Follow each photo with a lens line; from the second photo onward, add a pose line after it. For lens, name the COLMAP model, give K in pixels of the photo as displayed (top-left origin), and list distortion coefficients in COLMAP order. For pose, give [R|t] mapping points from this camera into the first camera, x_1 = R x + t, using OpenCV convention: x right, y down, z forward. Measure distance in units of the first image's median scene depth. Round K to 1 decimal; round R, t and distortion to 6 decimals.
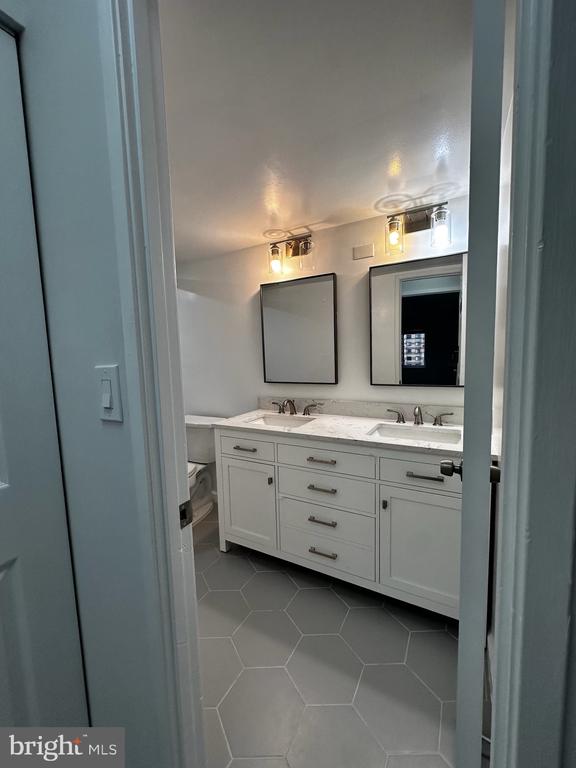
lens RADIAL K [[305.8, 0, 286.4], [0, 305.8, 385.0], [0, 0, 1]] dist [-0.000927, 0.000088]
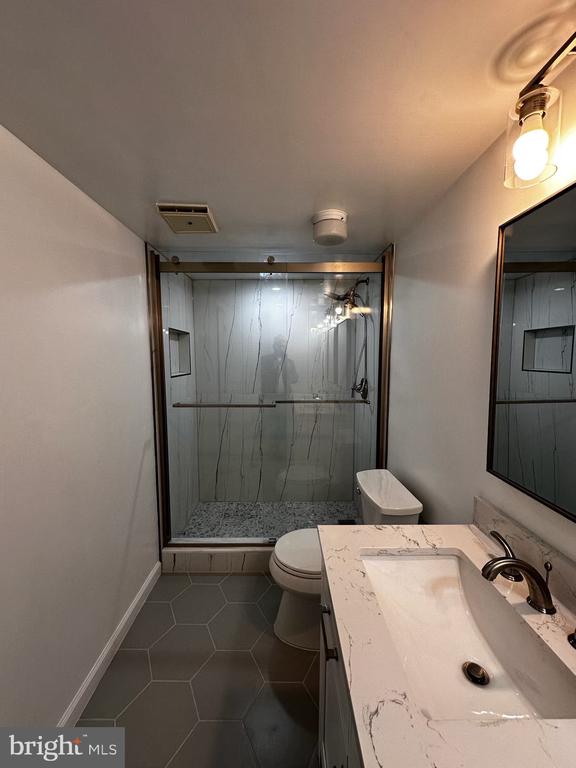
lens RADIAL K [[305.8, 0, 288.6], [0, 305.8, 384.1], [0, 0, 1]] dist [-0.000927, 0.000088]
pose [[0.499103, 0.108679, -0.859700, 0.159672], [-0.099233, 0.992746, 0.067887, -0.148451], [0.860842, 0.051428, 0.506267, 0.675482]]
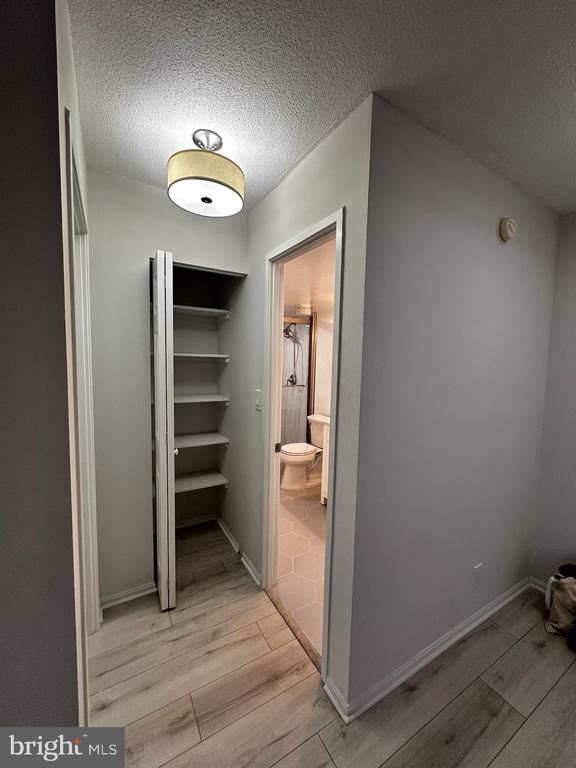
lens RADIAL K [[305.8, 0, 290.3], [0, 305.8, 379.8], [0, 0, 1]] dist [-0.000927, 0.000088]
pose [[0.864742, 0.083794, -0.495176, 0.383533], [-0.100275, 0.994937, -0.006749, -0.059983], [0.492103, 0.055490, 0.868766, -0.478901]]
